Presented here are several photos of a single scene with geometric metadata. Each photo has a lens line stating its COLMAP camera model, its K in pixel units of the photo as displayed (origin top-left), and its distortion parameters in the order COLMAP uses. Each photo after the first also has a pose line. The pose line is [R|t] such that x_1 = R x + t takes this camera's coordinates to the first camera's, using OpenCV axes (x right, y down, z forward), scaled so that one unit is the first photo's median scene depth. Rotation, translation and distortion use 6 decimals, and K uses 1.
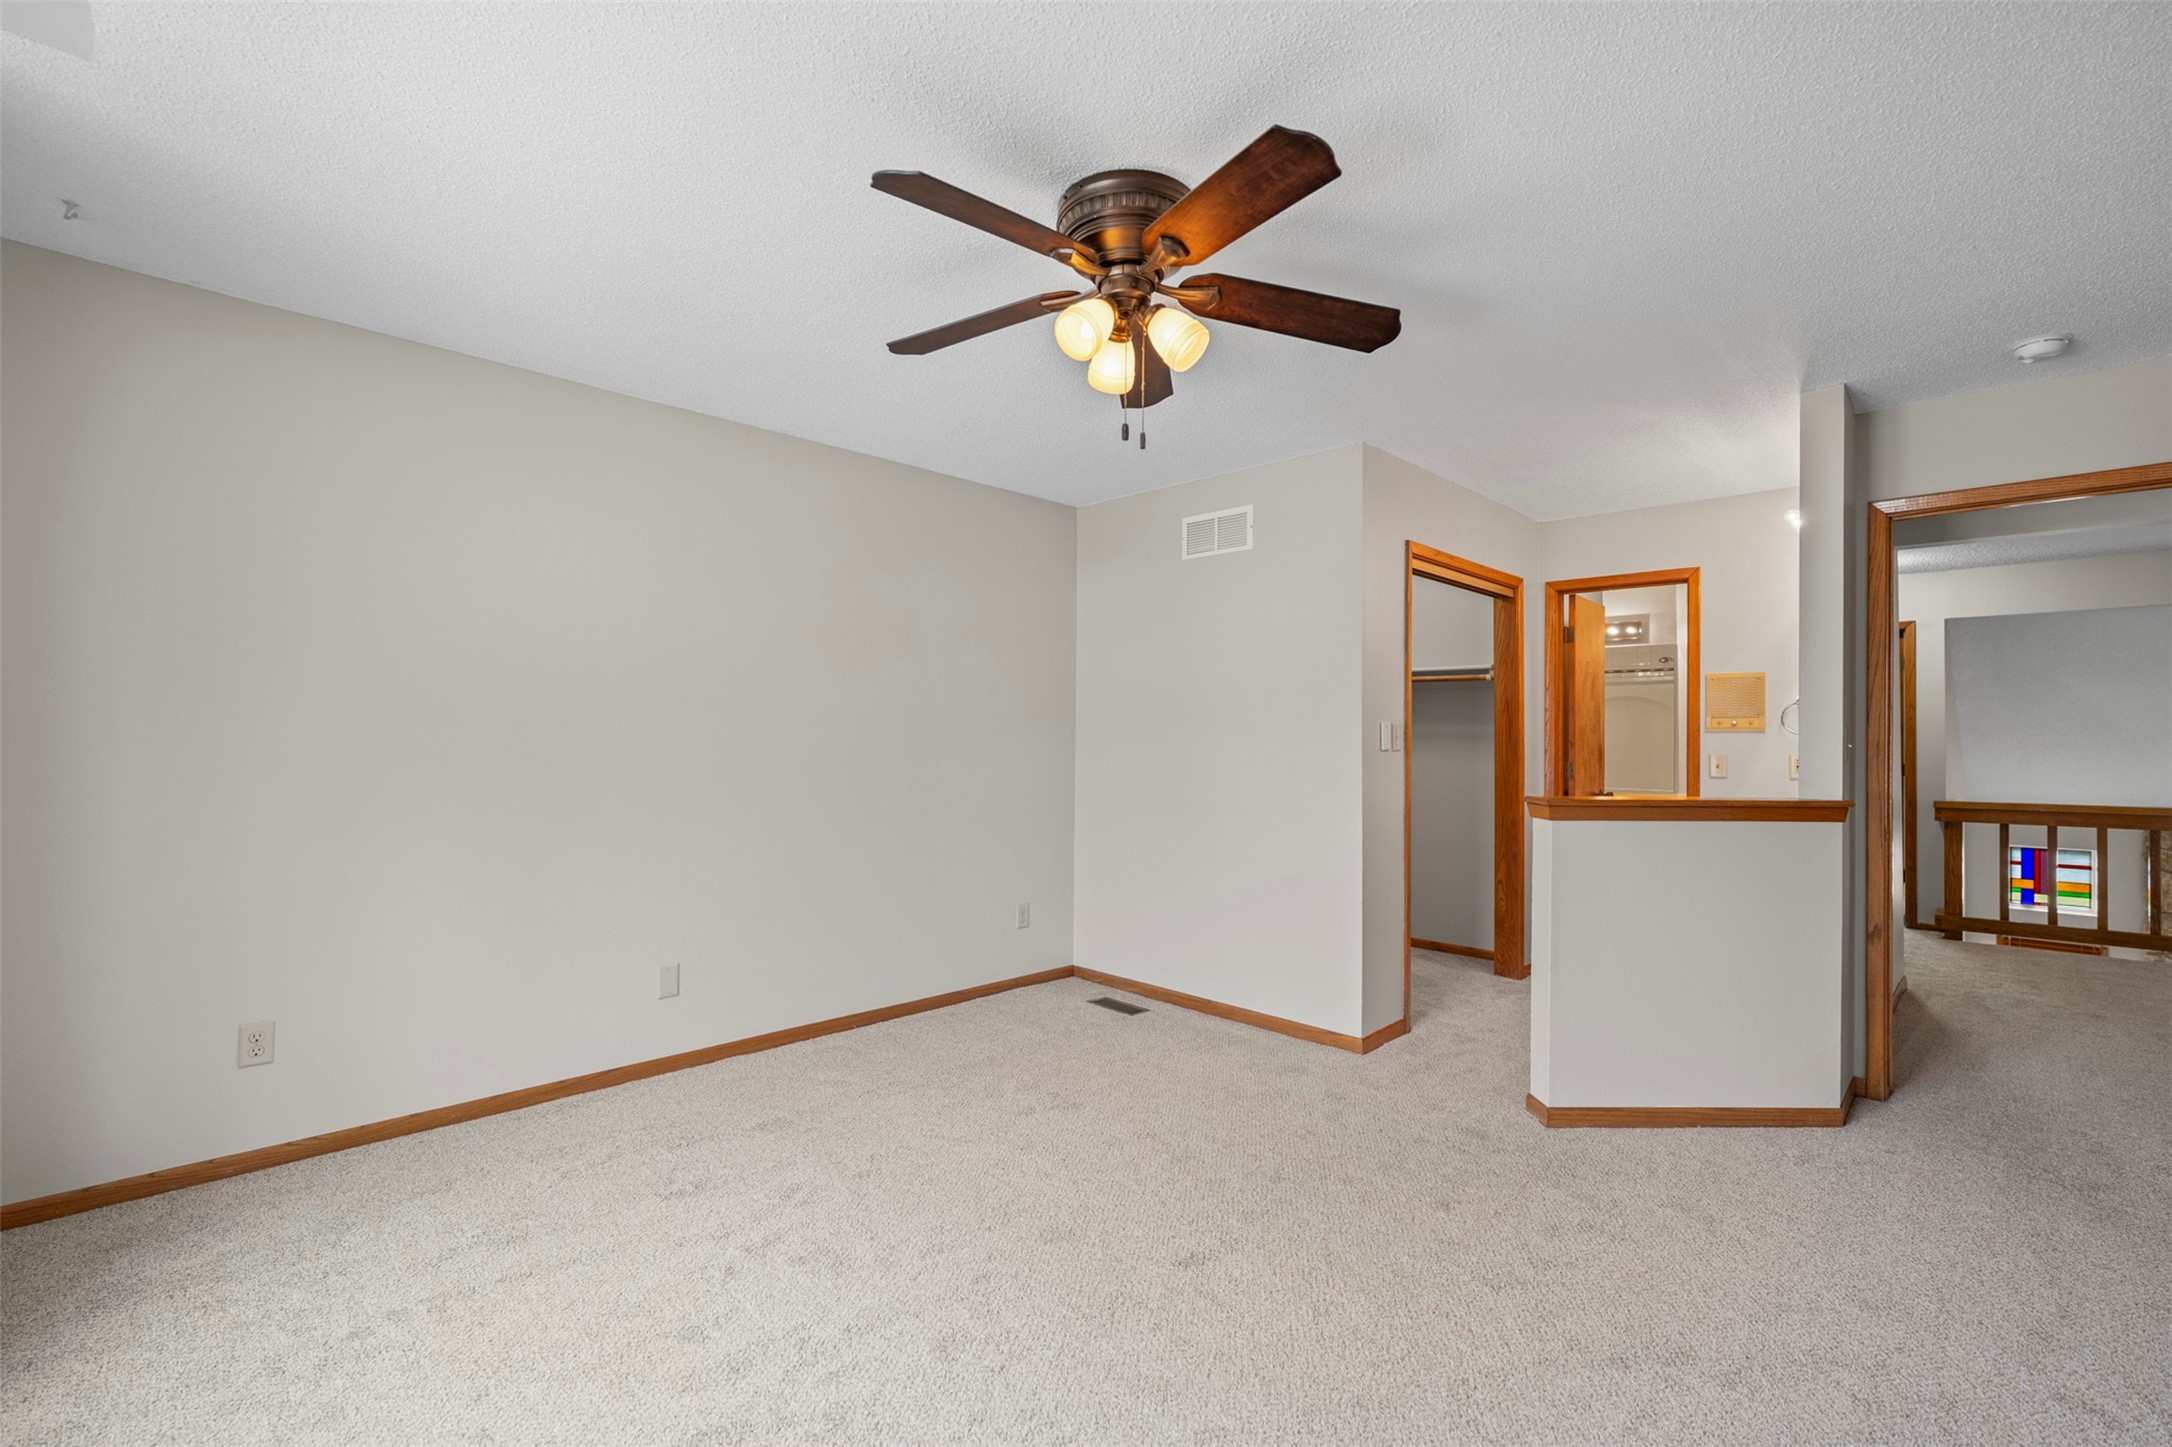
lens RADIAL K [[953.9, 0, 1087.5], [0, 953.9, 717.7], [0, 0, 1]] dist [-0.003592, -0.000082]
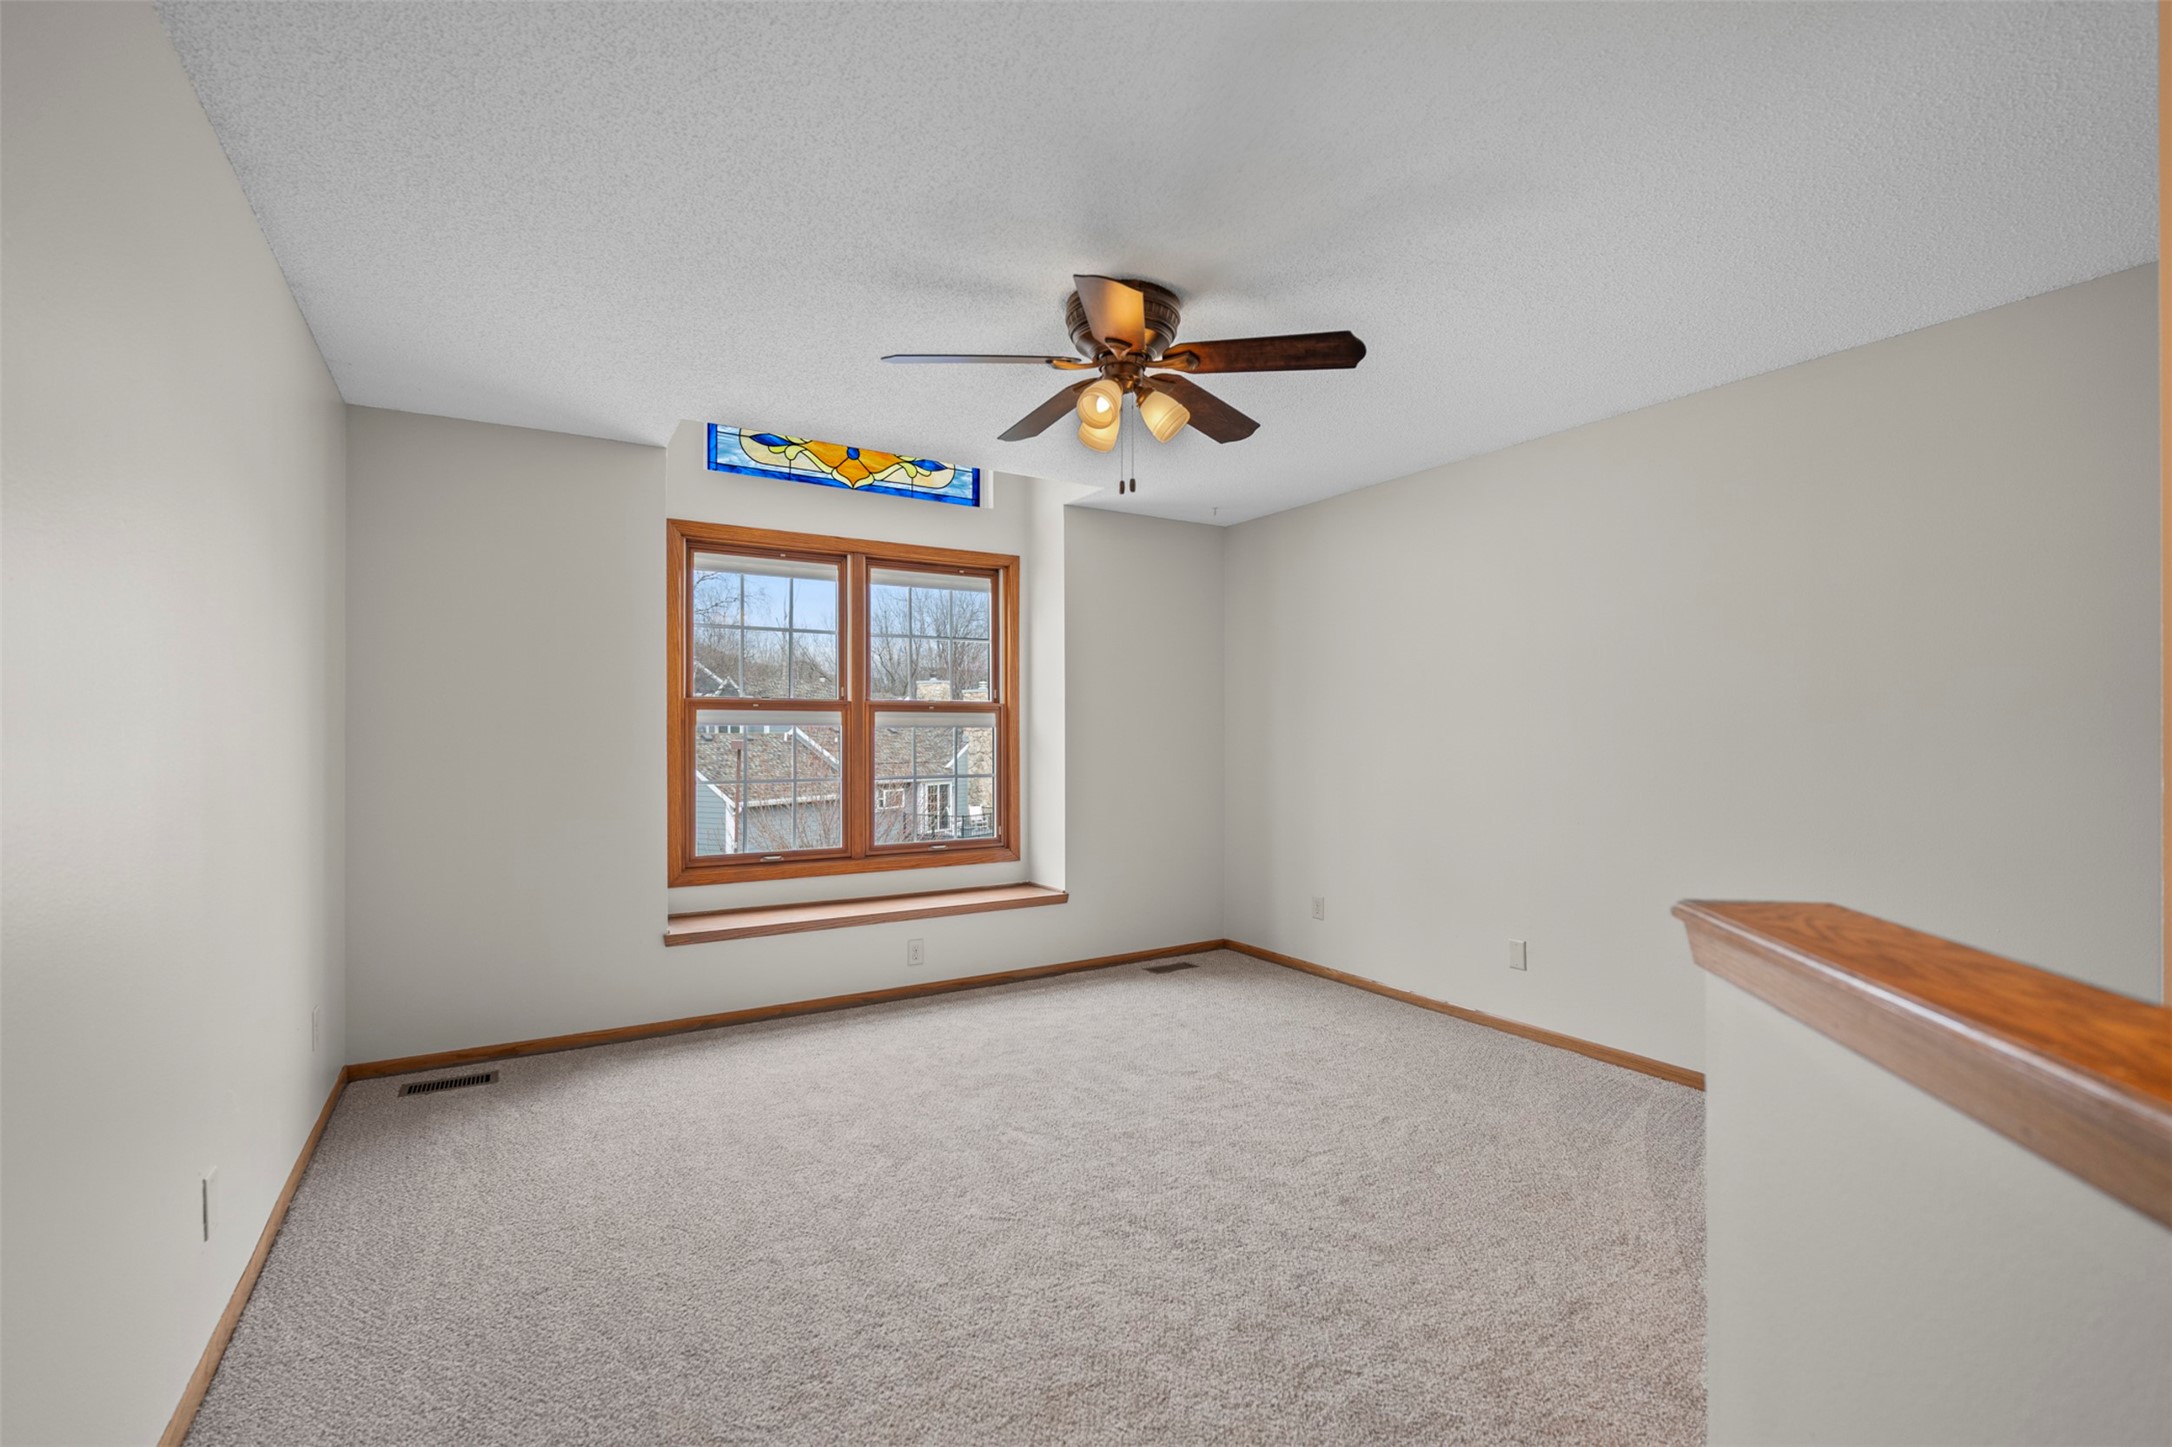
lens RADIAL K [[973.1, 0, 1086.2], [0, 973.1, 734.2], [0, 0, 1]] dist [-0.000016, 0.000375]
pose [[-0.242041, -0.007776, -0.970235, 1.293060], [0.017600, 0.999768, -0.012403, 0.035573], [0.970106, -0.020079, -0.241848, 1.280148]]
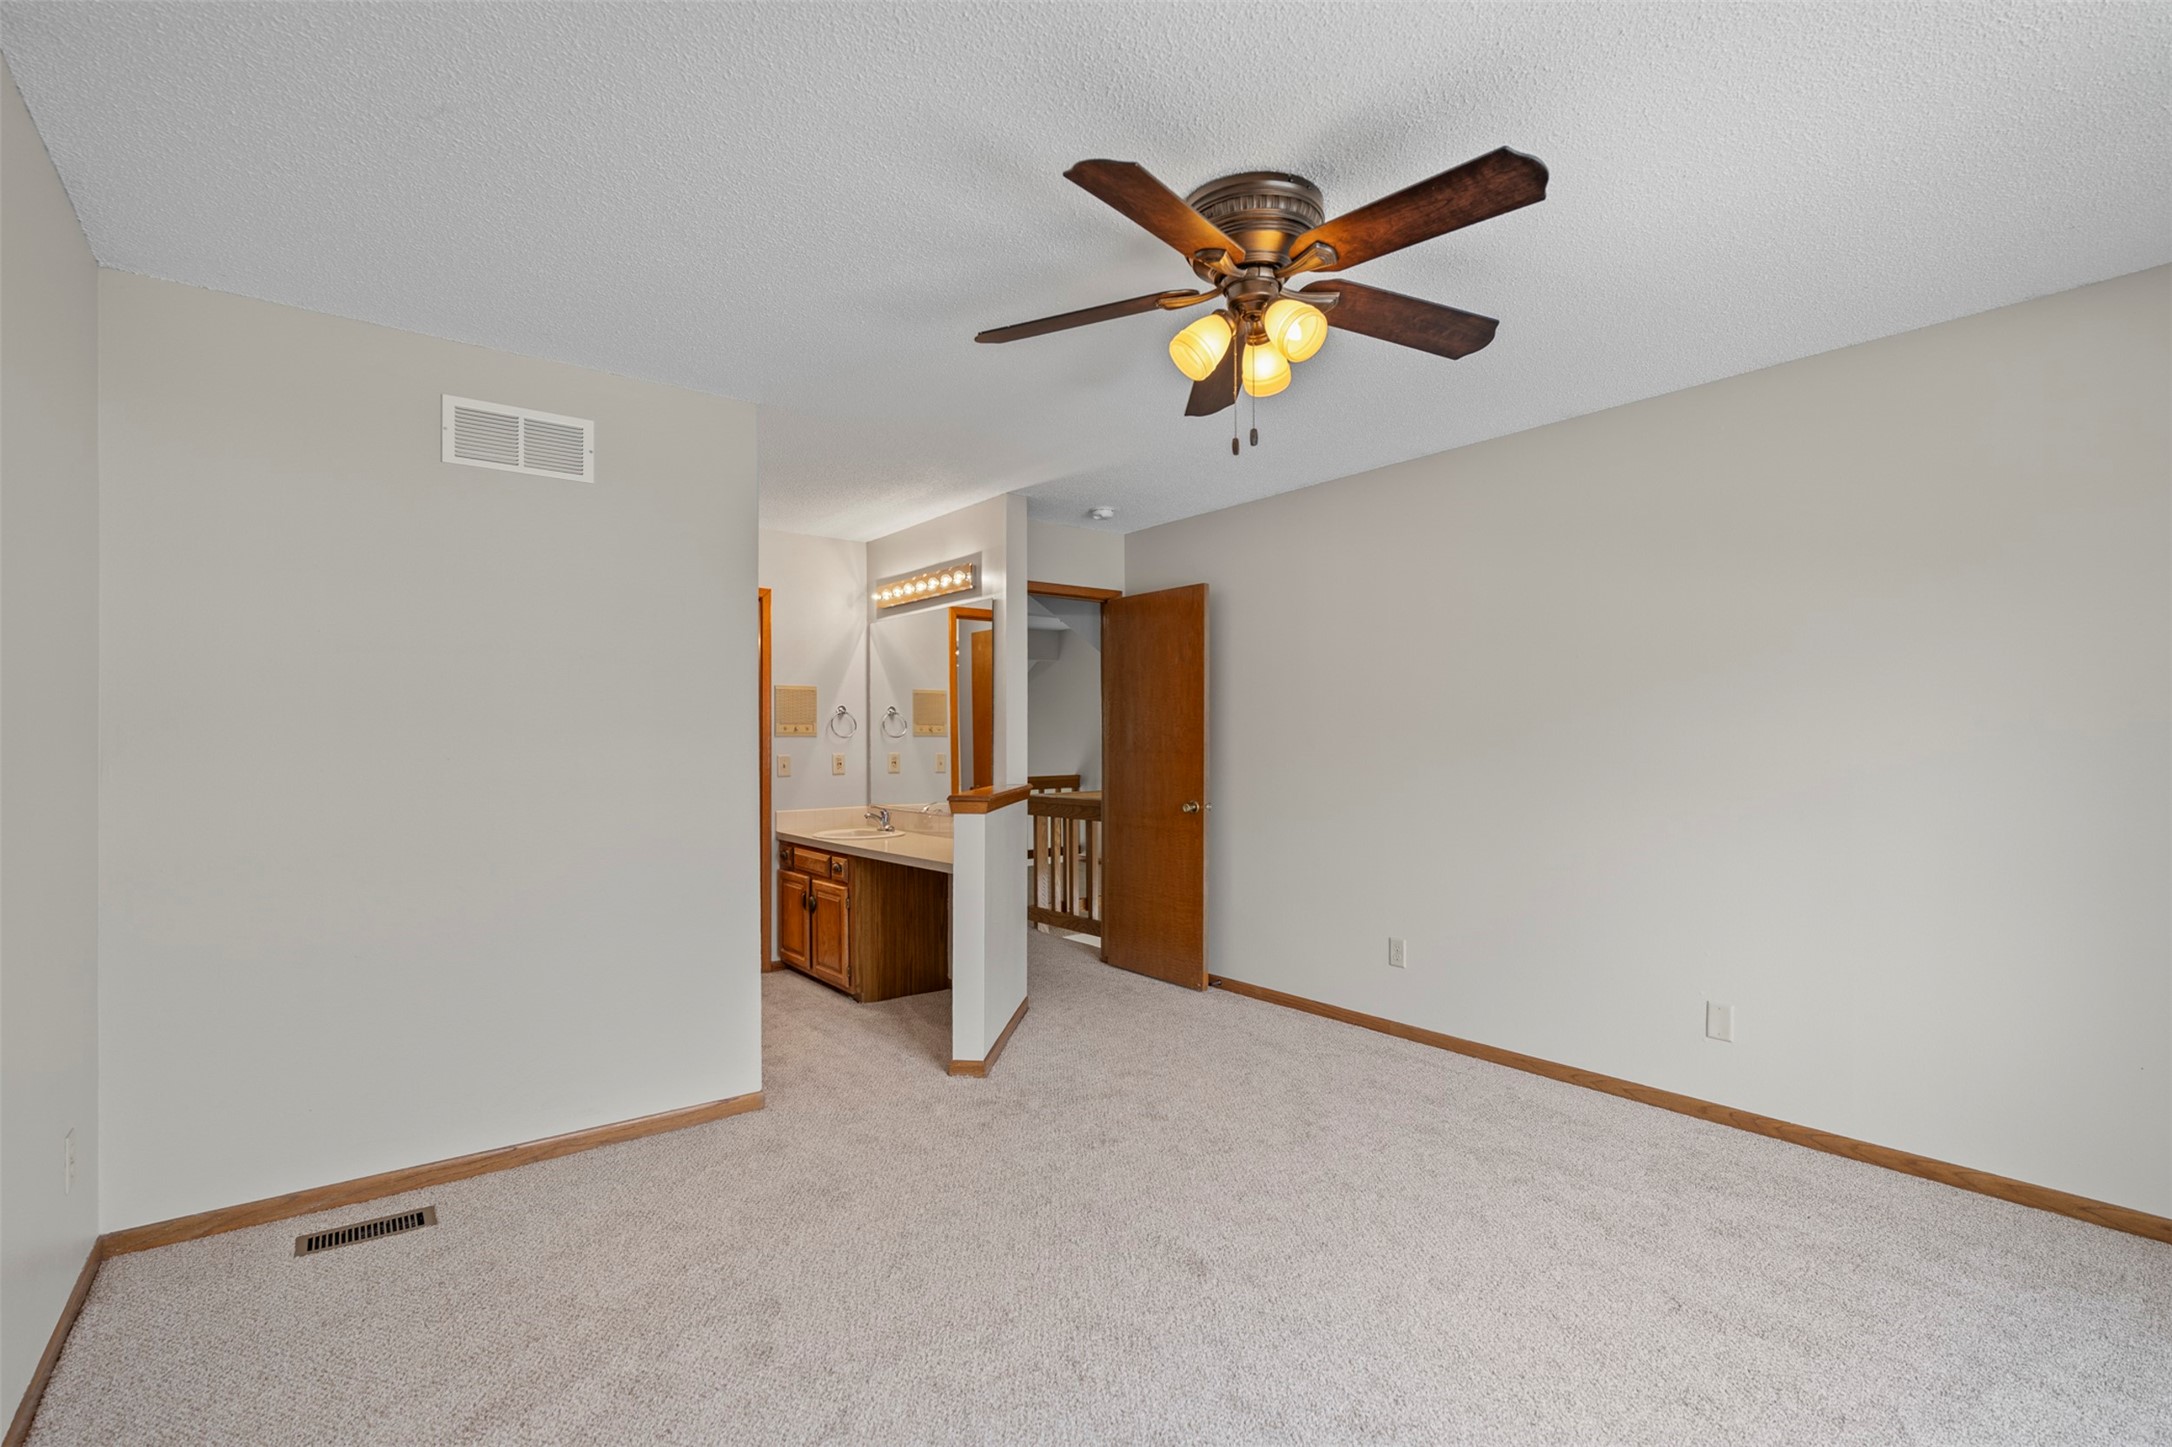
lens RADIAL K [[988.2, 0, 1086.0], [0, 988.2, 723.5], [0, 0, 1]] dist [0.000398, 0.000241]
pose [[0.129252, 0.009074, 0.991570, -0.499849], [-0.014102, 0.999874, -0.007312, 0.003481], [-0.991511, -0.013038, 0.129364, 0.519678]]
